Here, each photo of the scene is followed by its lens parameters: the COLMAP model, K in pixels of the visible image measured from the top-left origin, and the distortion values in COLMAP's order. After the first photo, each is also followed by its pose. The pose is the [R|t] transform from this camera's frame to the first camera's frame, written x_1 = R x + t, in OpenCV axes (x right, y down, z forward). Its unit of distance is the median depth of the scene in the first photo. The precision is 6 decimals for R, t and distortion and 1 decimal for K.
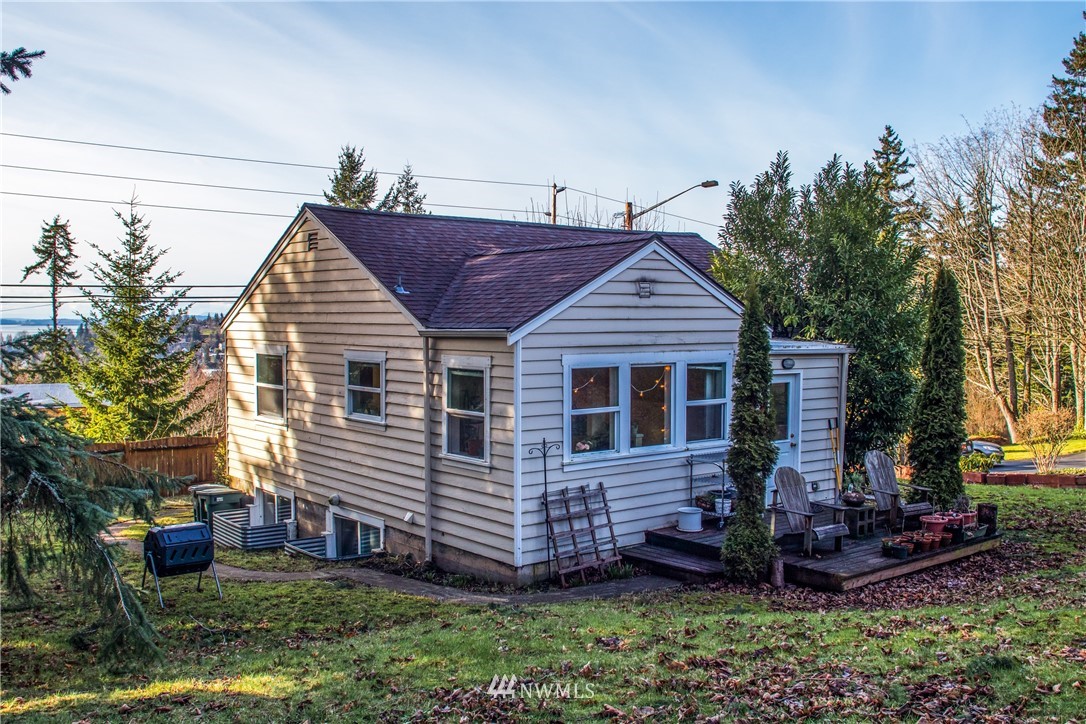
lens RADIAL K [[997.7, 0, 543.0], [0, 997.7, 362.0], [0, 0, 1]] dist [-0.030571, -0.011046]
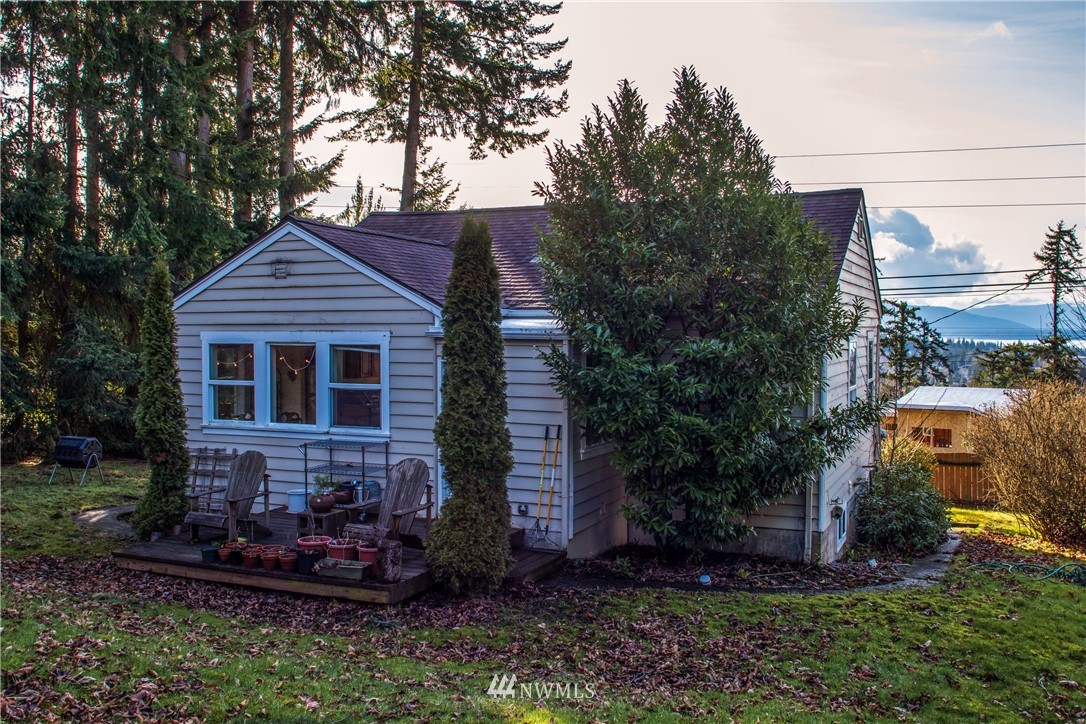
lens RADIAL K [[997.7, 0, 543.0], [0, 997.7, 362.0], [0, 0, 1]] dist [-0.030571, -0.011046]
pose [[0.459318, 0.027581, -0.887844, 0.169655], [-0.038064, 0.999211, 0.011349, 0.000013], [0.887456, 0.028582, 0.460005, 0.113913]]
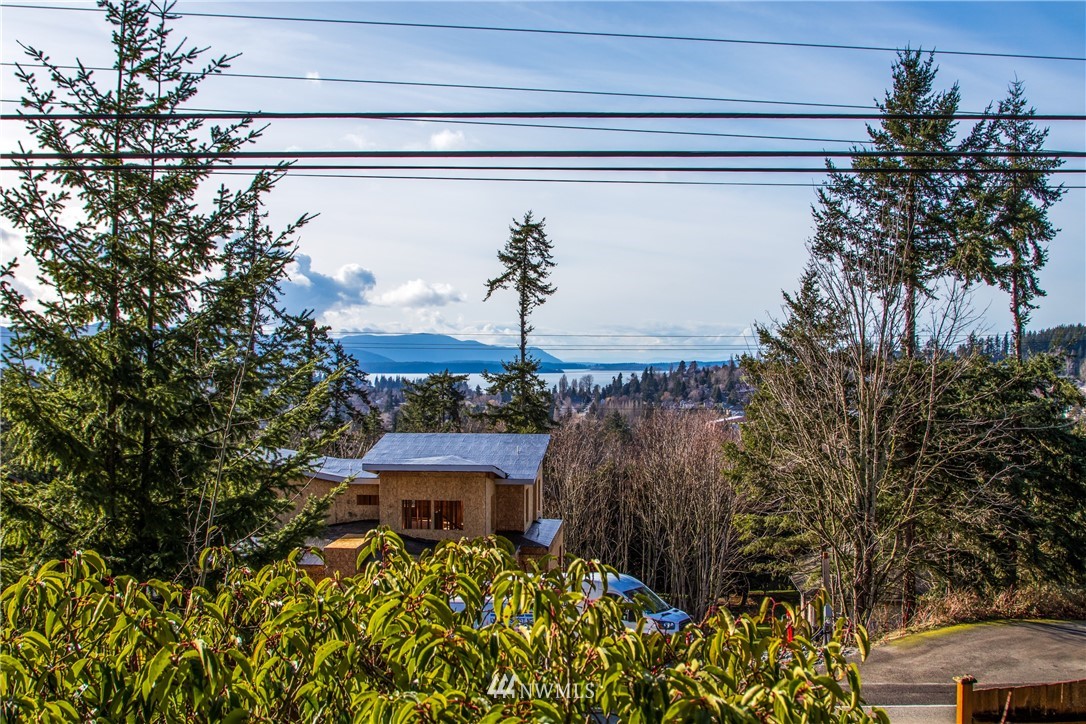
lens RADIAL K [[1210.1, 0, 543.0], [0, 1210.1, 362.0], [0, 0, 1]] dist [-0.026389, -0.025356]
pose [[0.867706, -0.001782, -0.497074, -0.023790], [-0.019858, 0.999071, -0.038246, 0.002799], [0.496681, 0.043057, 0.866865, 0.238446]]
